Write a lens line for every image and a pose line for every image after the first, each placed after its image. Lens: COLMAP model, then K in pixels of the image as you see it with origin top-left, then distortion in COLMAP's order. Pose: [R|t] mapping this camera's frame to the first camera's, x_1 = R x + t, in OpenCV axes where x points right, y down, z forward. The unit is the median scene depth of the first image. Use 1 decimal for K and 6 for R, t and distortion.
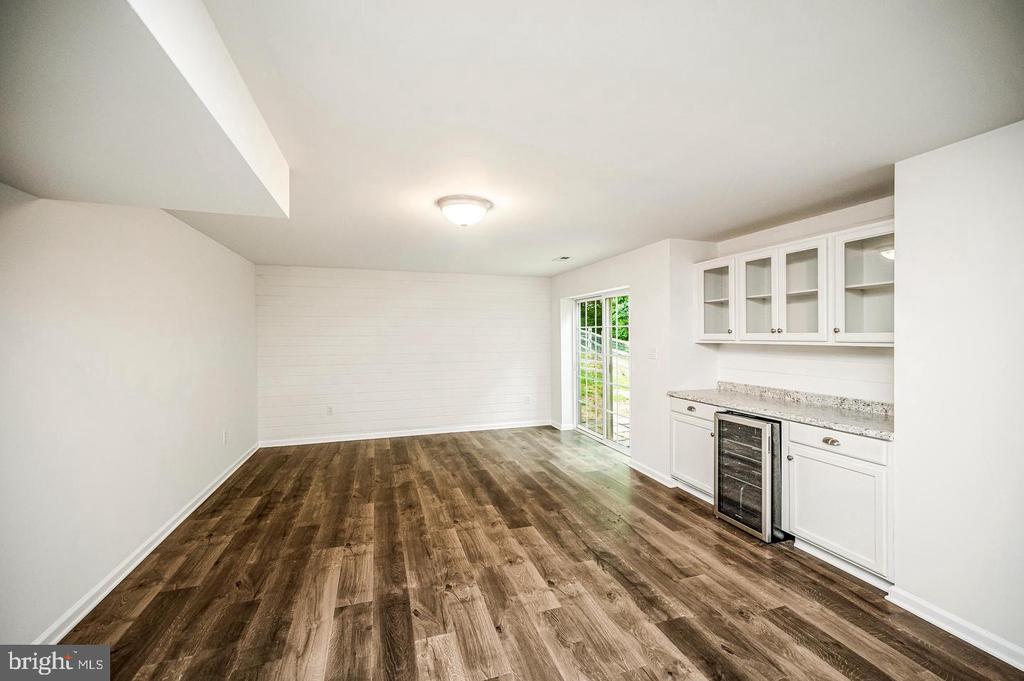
lens RADIAL K [[405.0, 0, 513.0], [0, 405.0, 327.4], [0, 0, 1]] dist [-0.000568, 0.000019]
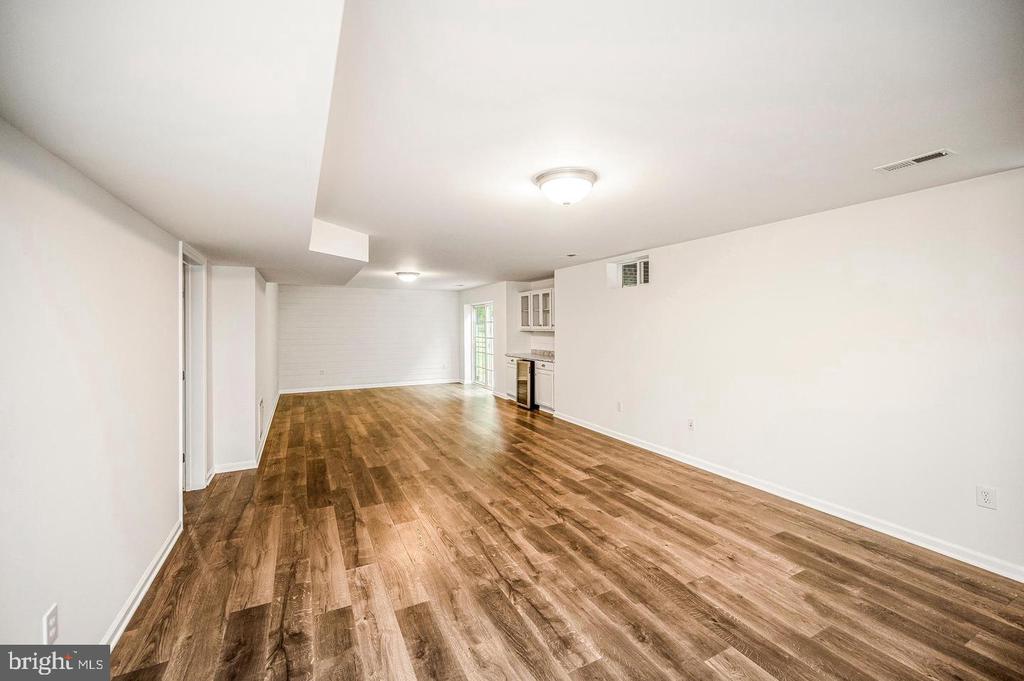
lens RADIAL K [[416.7, 0, 515.2], [0, 416.7, 318.1], [0, 0, 1]] dist [-0.052321, -0.000020]
pose [[0.988786, 0.004105, 0.149286, 0.134757], [-0.004354, 0.999990, 0.001341, -0.036558], [-0.149279, -0.001976, 0.988793, -1.405036]]
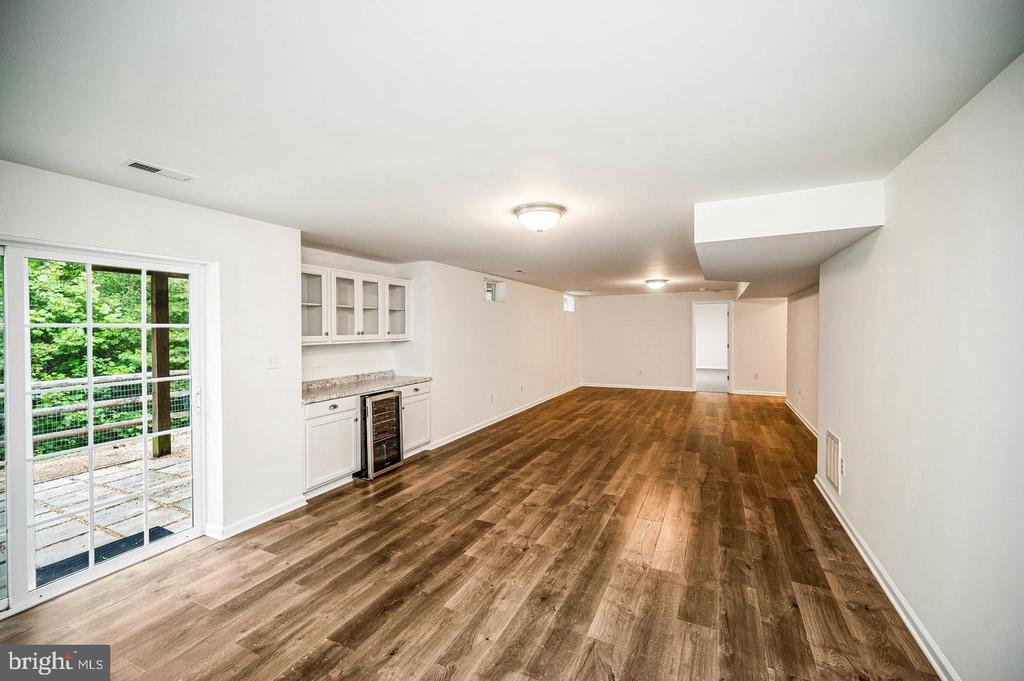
lens RADIAL K [[433.5, 0, 512.0], [0, 433.5, 340.5], [0, 0, 1]] dist [0.000628, 0.000085]
pose [[-0.714660, -0.004572, 0.699457, -0.794724], [0.002149, 0.999960, 0.008732, 0.022537], [-0.699469, 0.007744, -0.714621, 1.733122]]
